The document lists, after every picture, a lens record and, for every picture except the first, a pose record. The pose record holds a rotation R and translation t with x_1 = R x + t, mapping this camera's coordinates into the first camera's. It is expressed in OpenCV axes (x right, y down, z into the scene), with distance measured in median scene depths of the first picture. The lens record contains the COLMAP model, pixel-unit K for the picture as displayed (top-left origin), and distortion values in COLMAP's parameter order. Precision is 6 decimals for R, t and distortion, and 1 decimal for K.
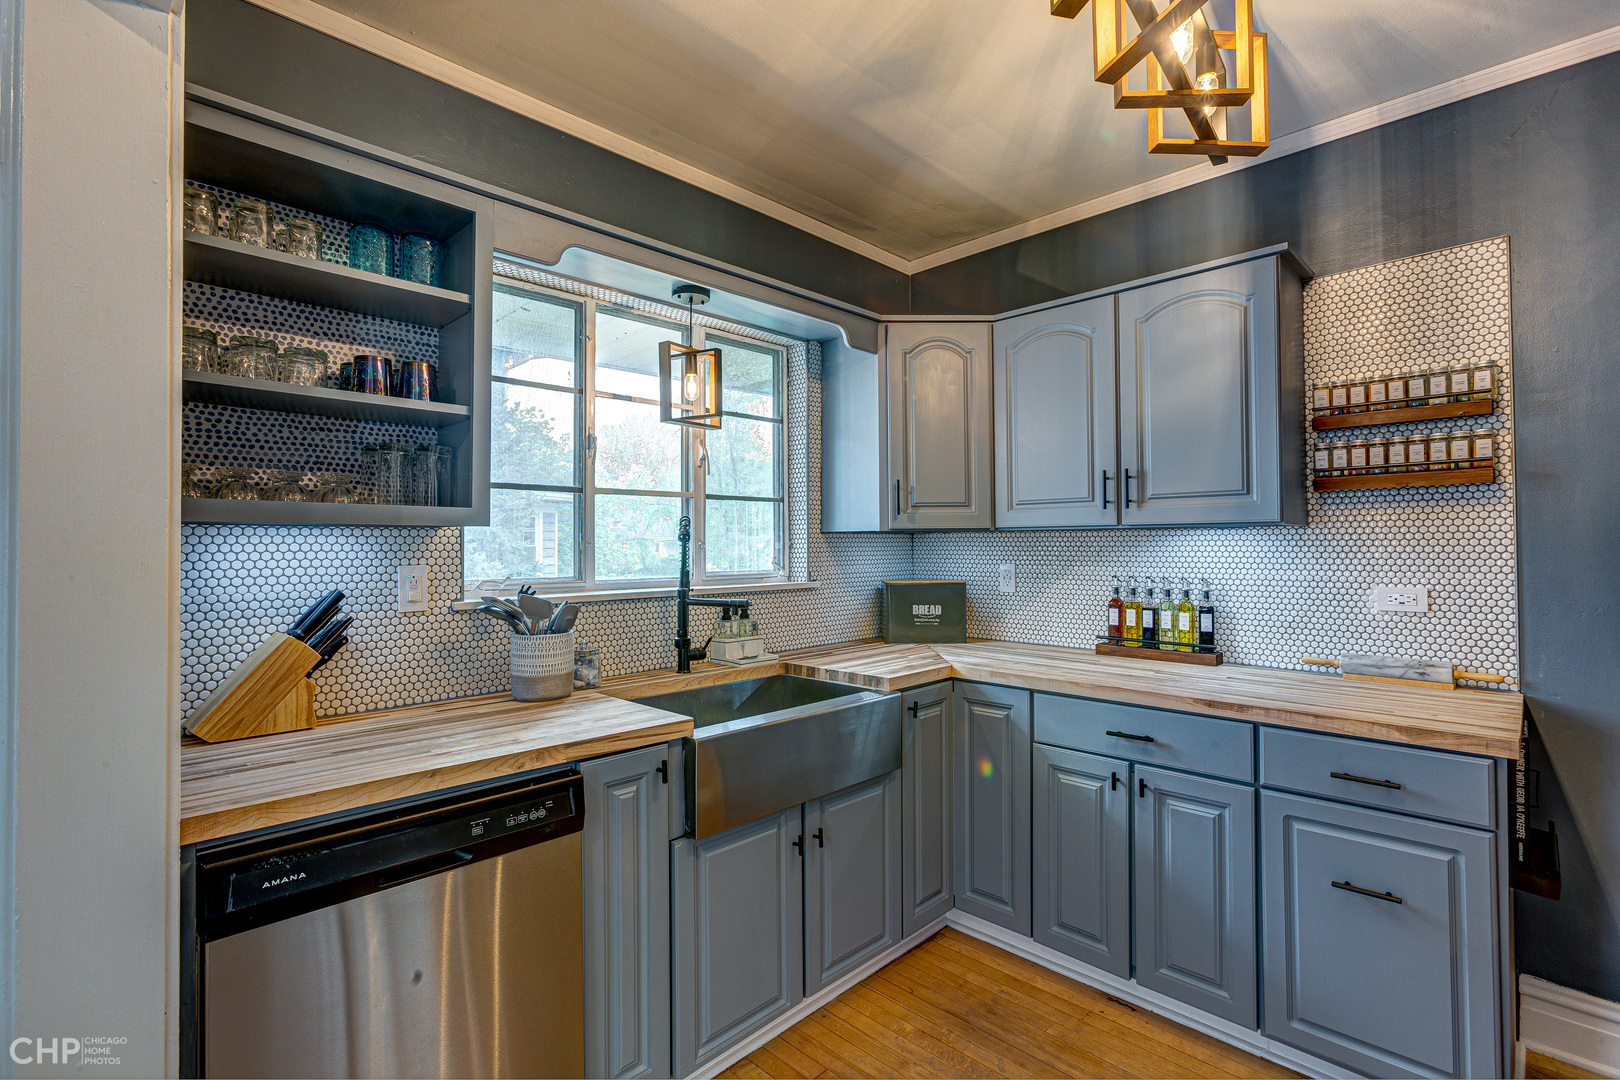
lens RADIAL K [[745.2, 0, 810.1], [0, 745.2, 541.1], [0, 0, 1]] dist [-0.006192, -0.000598]
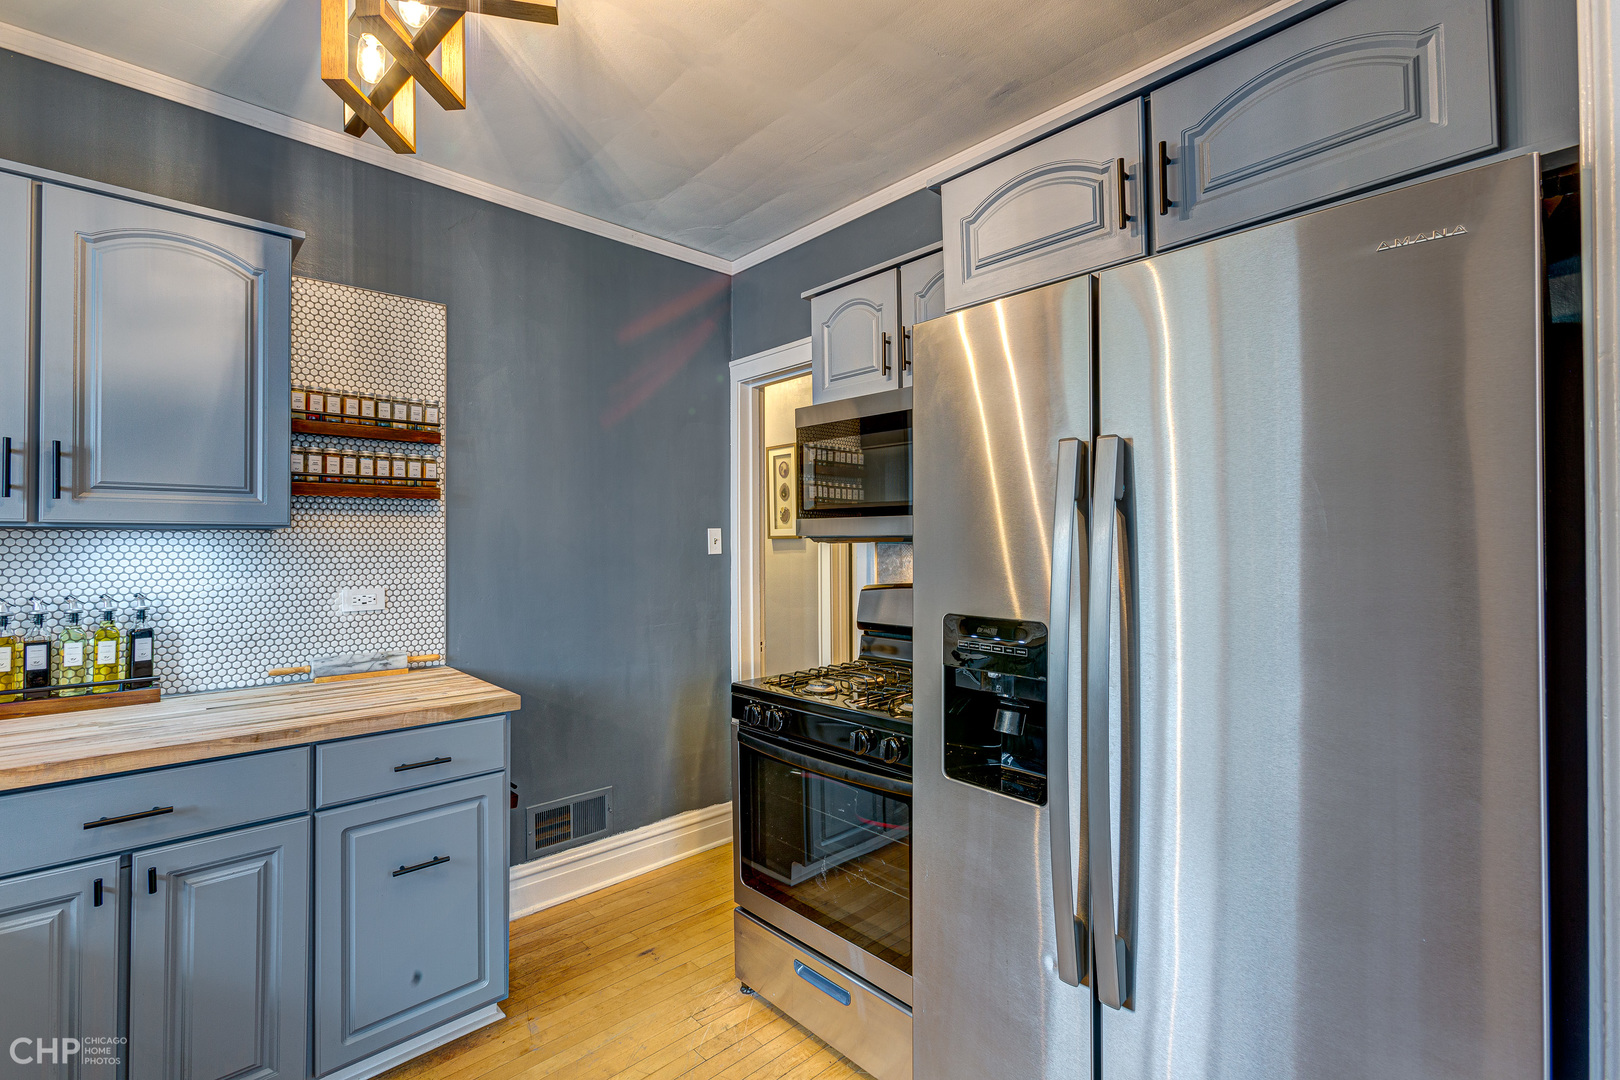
lens RADIAL K [[720.2, 0, 808.6], [0, 720.2, 533.9], [0, 0, 1]] dist [-0.009887, 0.007406]
pose [[0.035851, 0.019275, 0.999171, -0.231588], [-0.000956, 0.999814, -0.019253, 0.001119], [-0.999357, -0.000265, 0.035863, 0.300149]]
